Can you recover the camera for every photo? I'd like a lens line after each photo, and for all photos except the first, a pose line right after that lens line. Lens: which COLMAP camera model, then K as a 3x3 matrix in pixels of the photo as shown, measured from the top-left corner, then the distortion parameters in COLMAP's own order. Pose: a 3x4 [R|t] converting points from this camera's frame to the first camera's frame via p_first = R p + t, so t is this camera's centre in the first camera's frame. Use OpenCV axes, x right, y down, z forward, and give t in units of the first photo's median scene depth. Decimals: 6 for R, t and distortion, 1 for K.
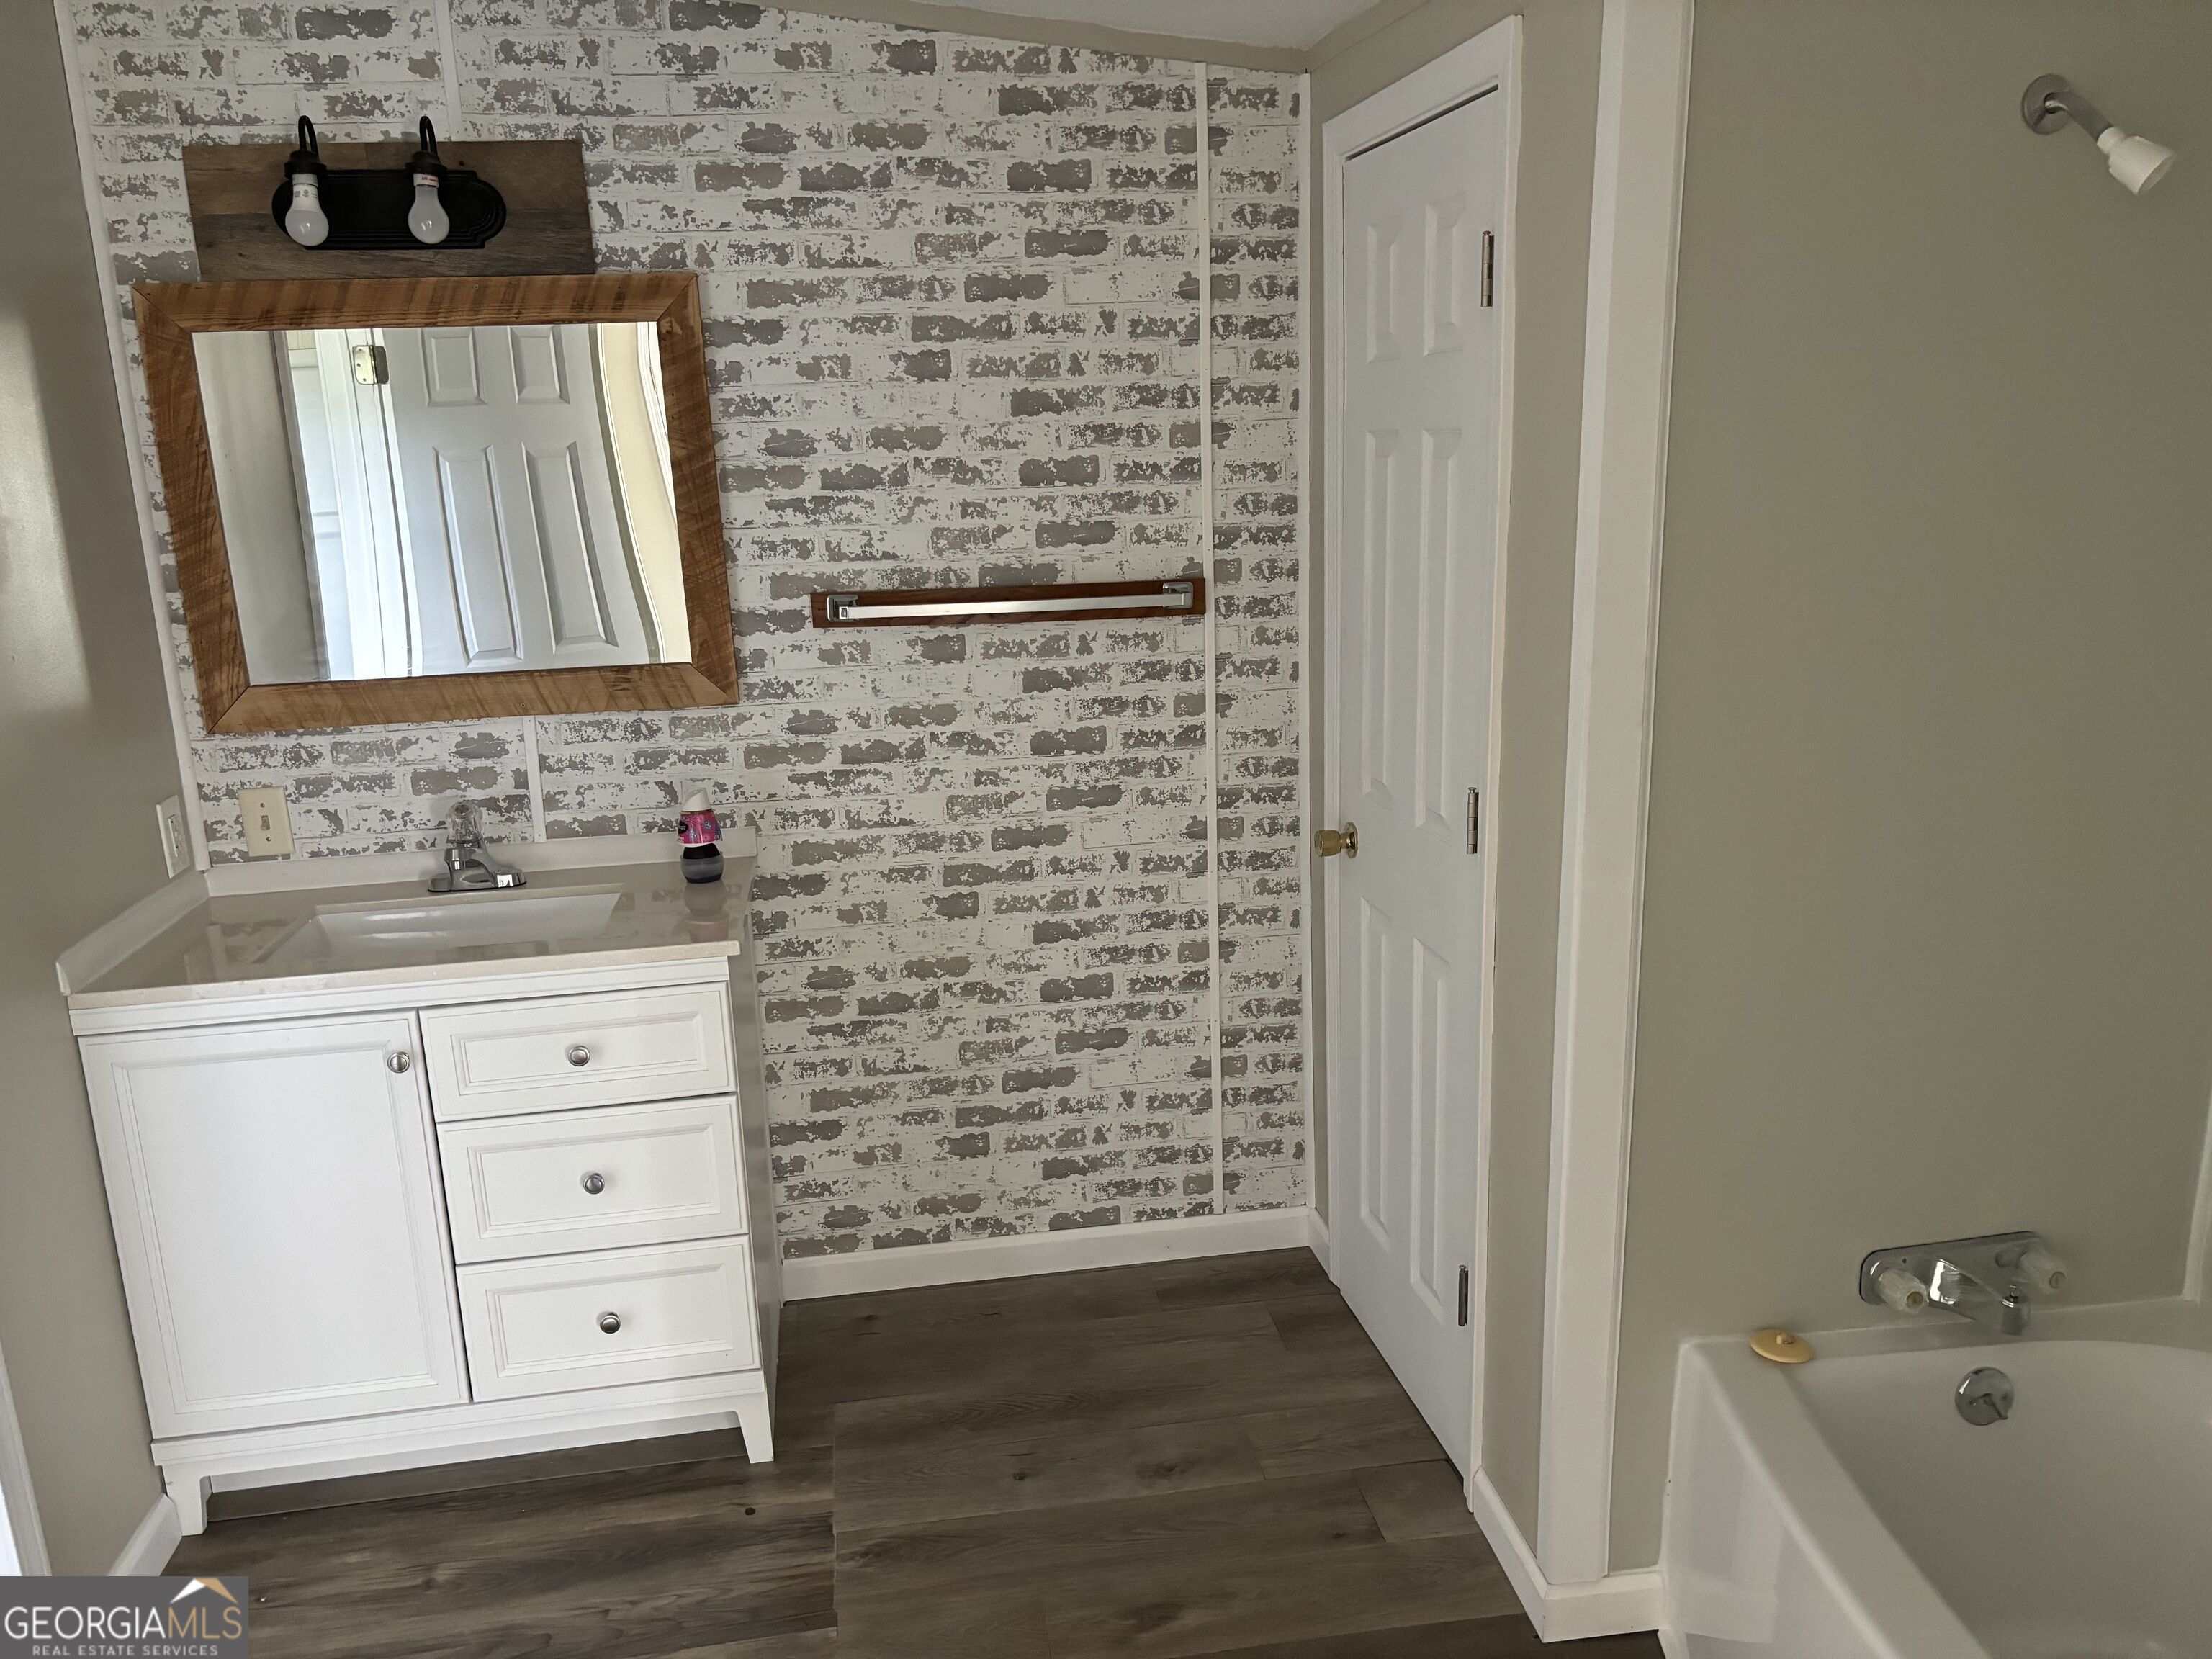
lens RADIAL K [[1680.3, 0, 1109.5], [0, 1680.3, 846.8], [0, 0, 1]] dist [0.066386, -0.069960]
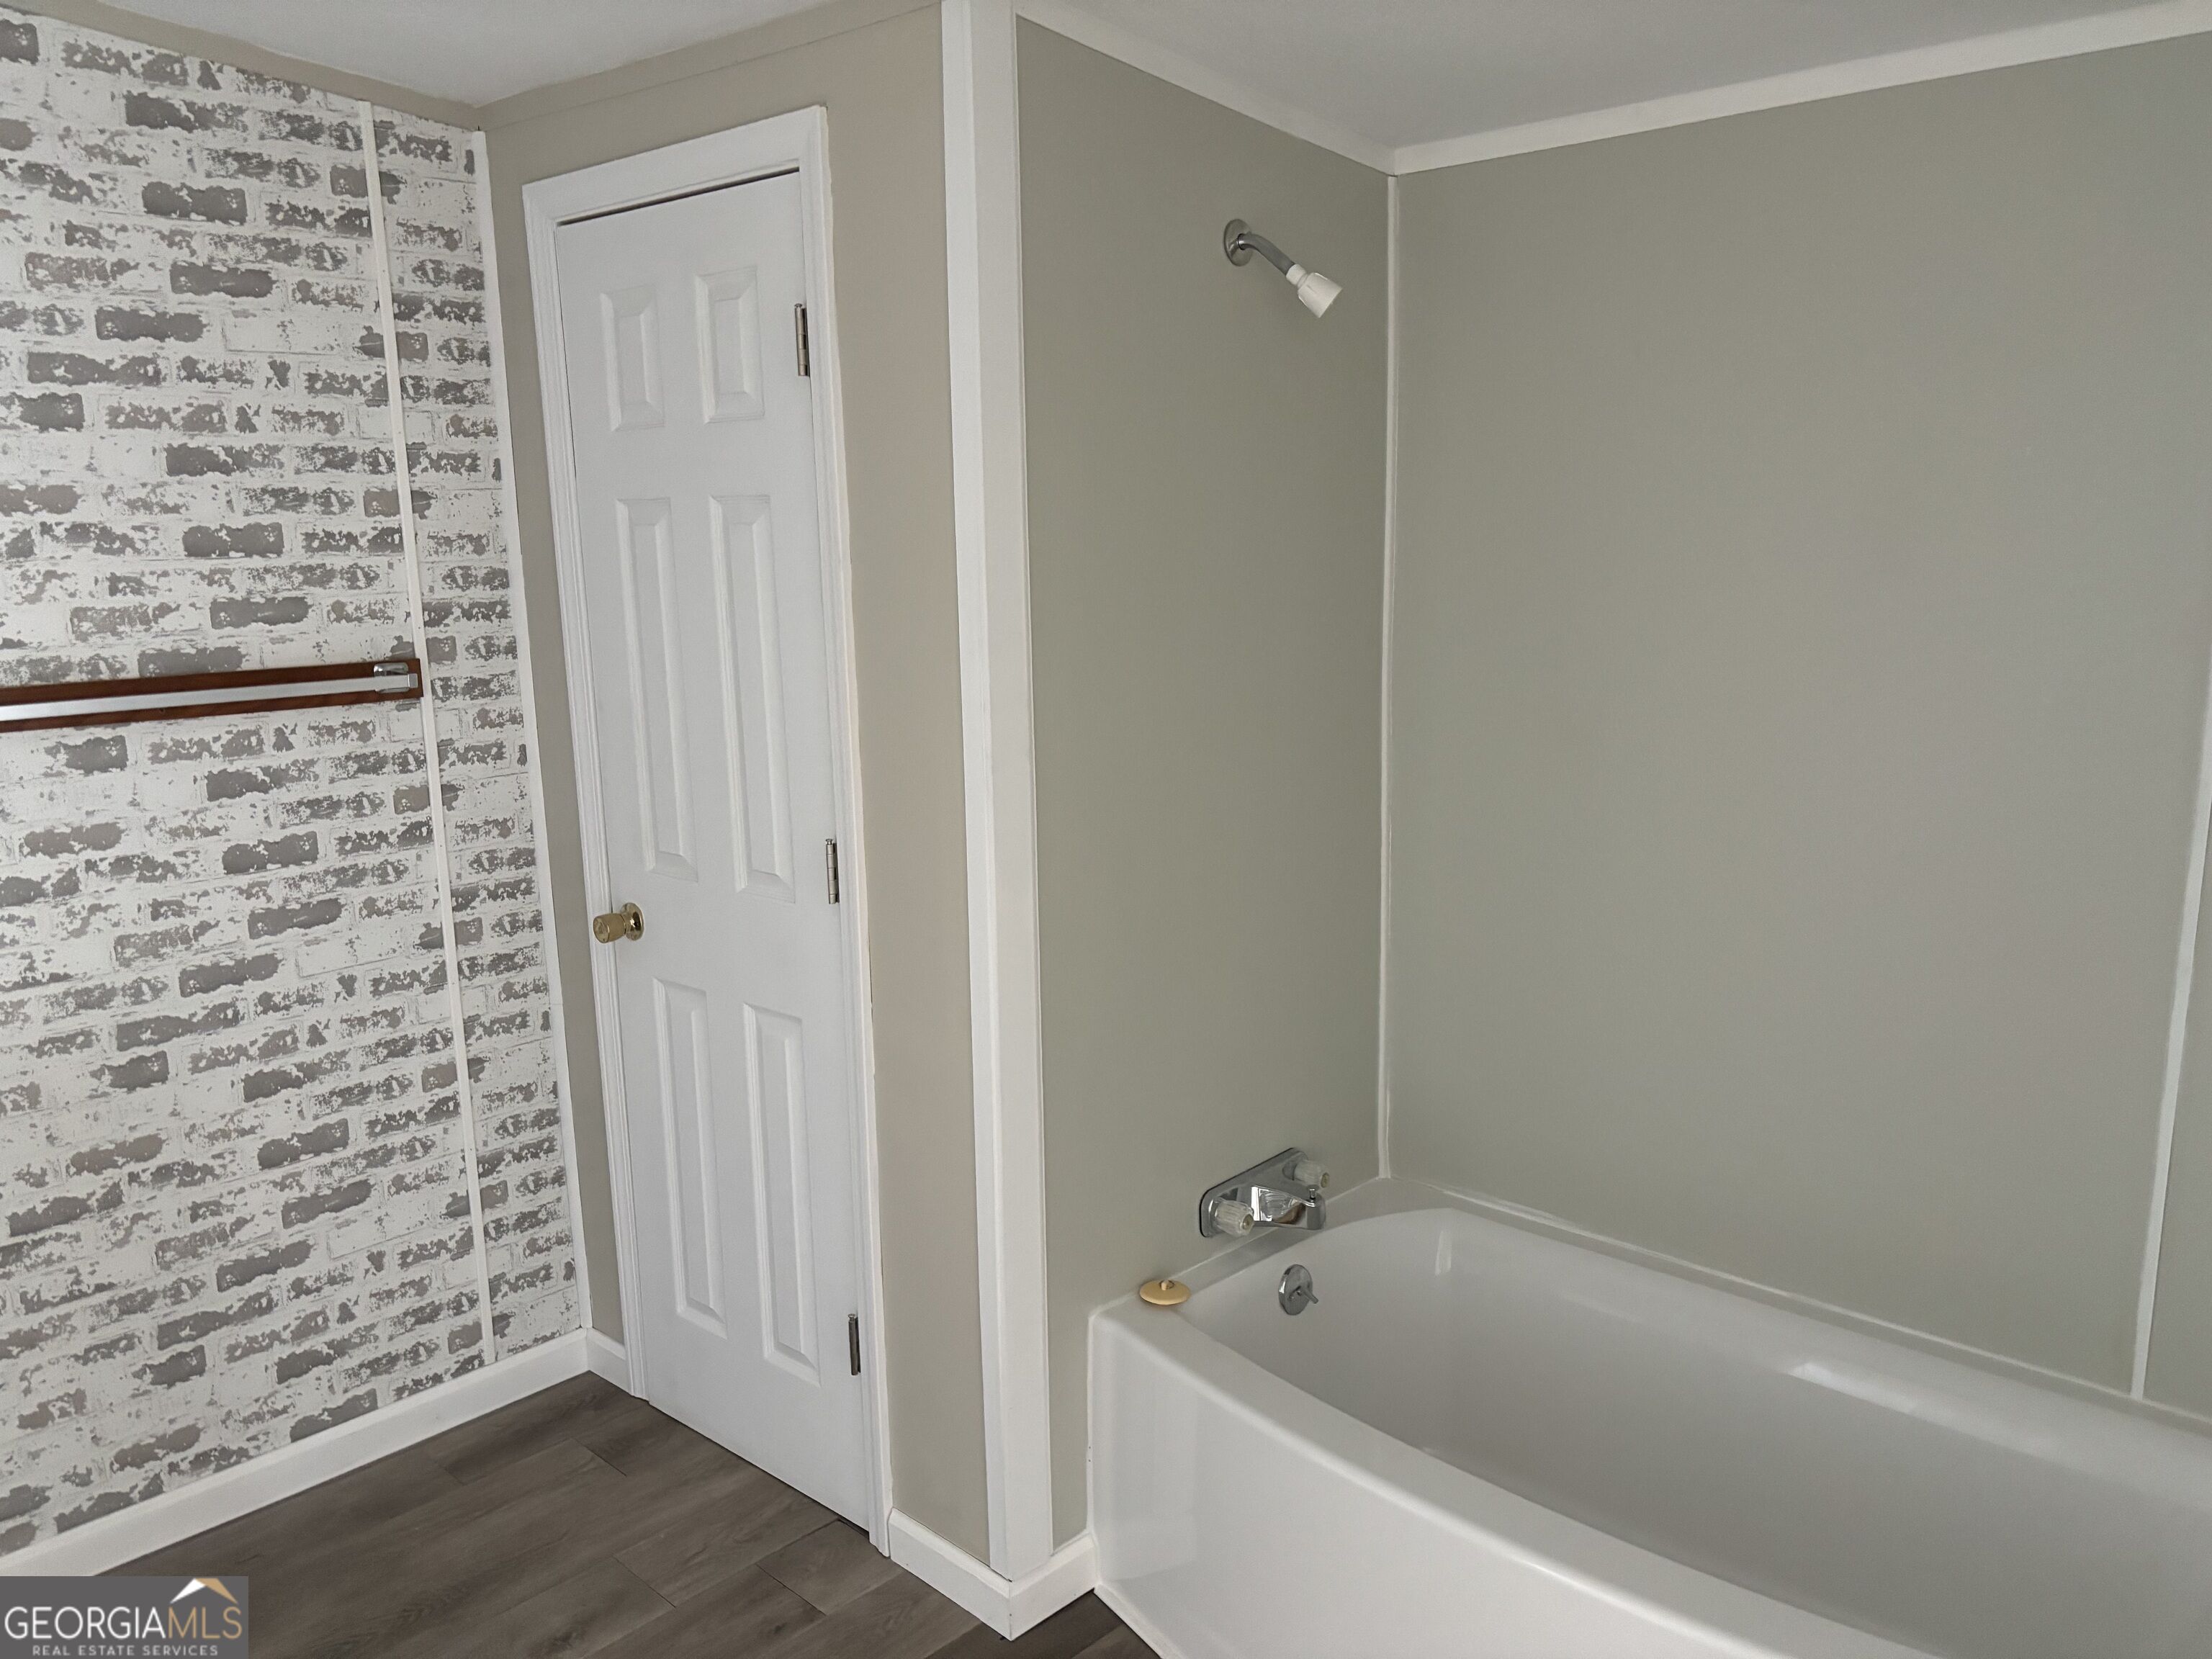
lens RADIAL K [[1680.3, 0, 1106.5], [0, 1680.3, 847.1], [0, 0, 1]] dist [0.066386, -0.069960]
pose [[0.797875, -0.104986, 0.593611, -0.203485], [0.143433, 0.989500, -0.017785, 0.009753], [-0.585511, 0.099334, 0.804556, 0.060595]]
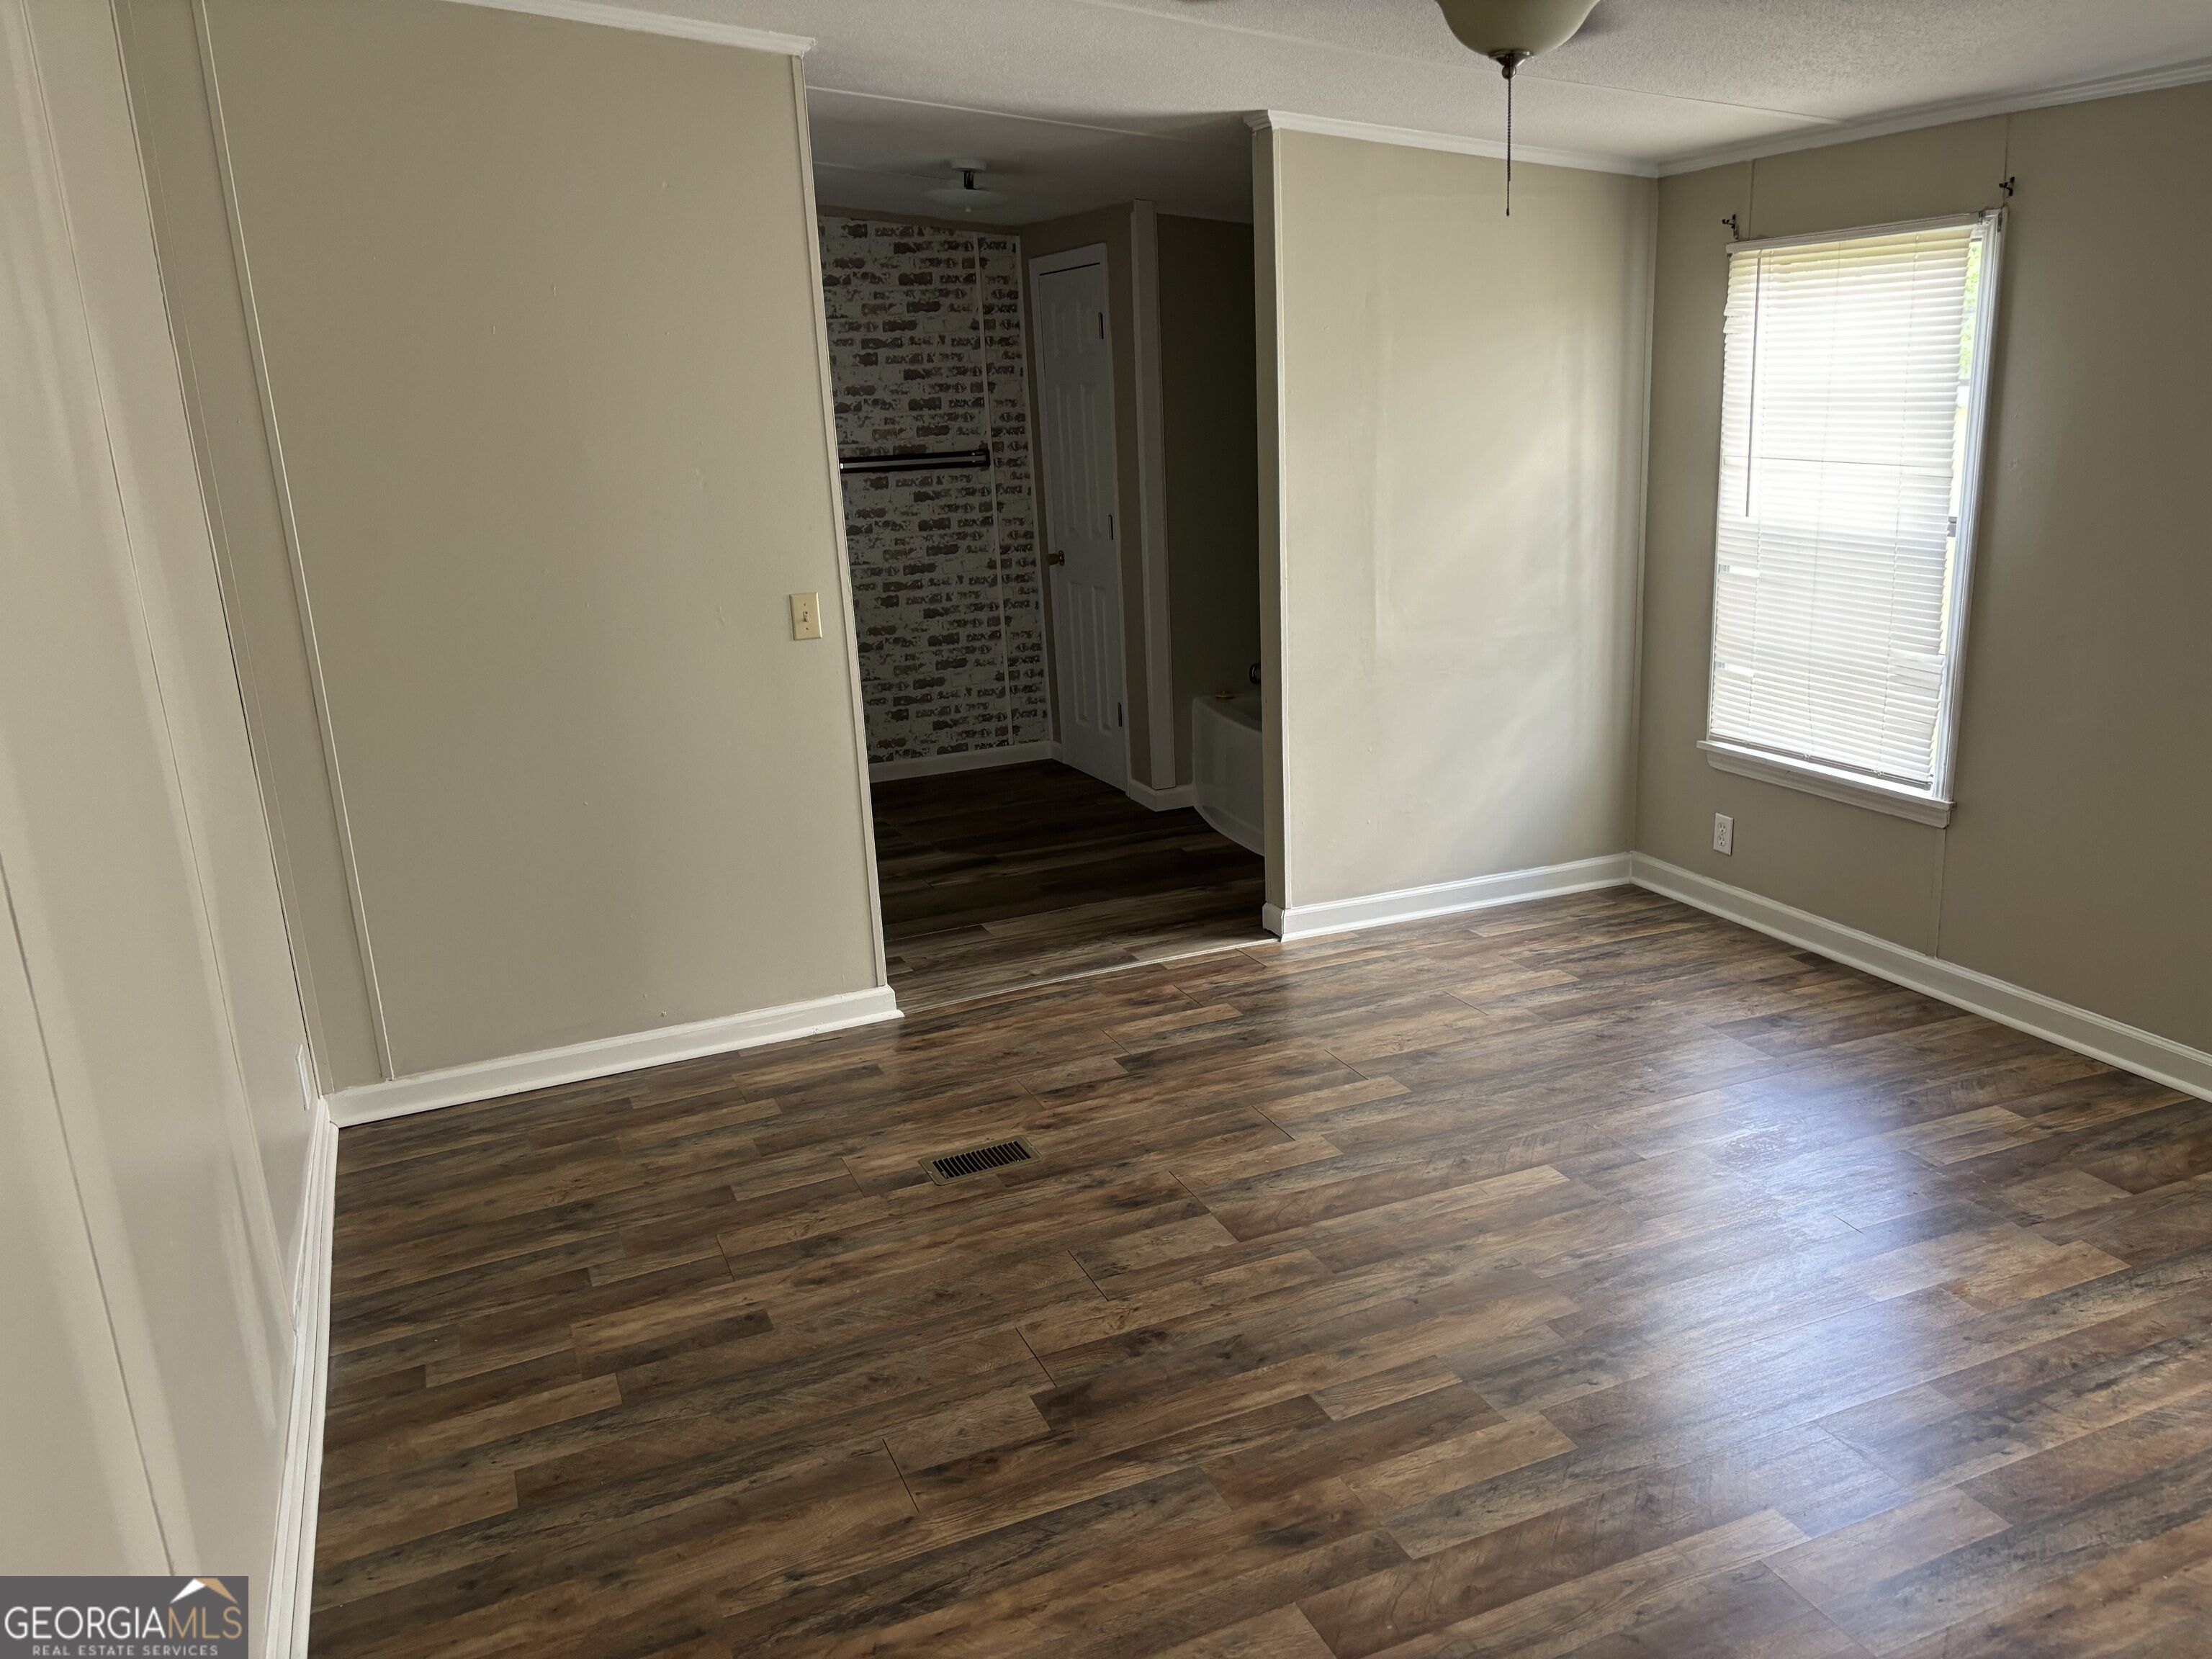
lens RADIAL K [[1680.3, 0, 1139.7], [0, 1680.3, 867.9], [0, 0, 1]] dist [0.066386, -0.069960]
pose [[0.970053, -0.083748, 0.228000, -0.323974], [0.077273, 0.996316, 0.037194, 0.347135], [-0.230275, -0.018461, 0.972950, -1.333520]]
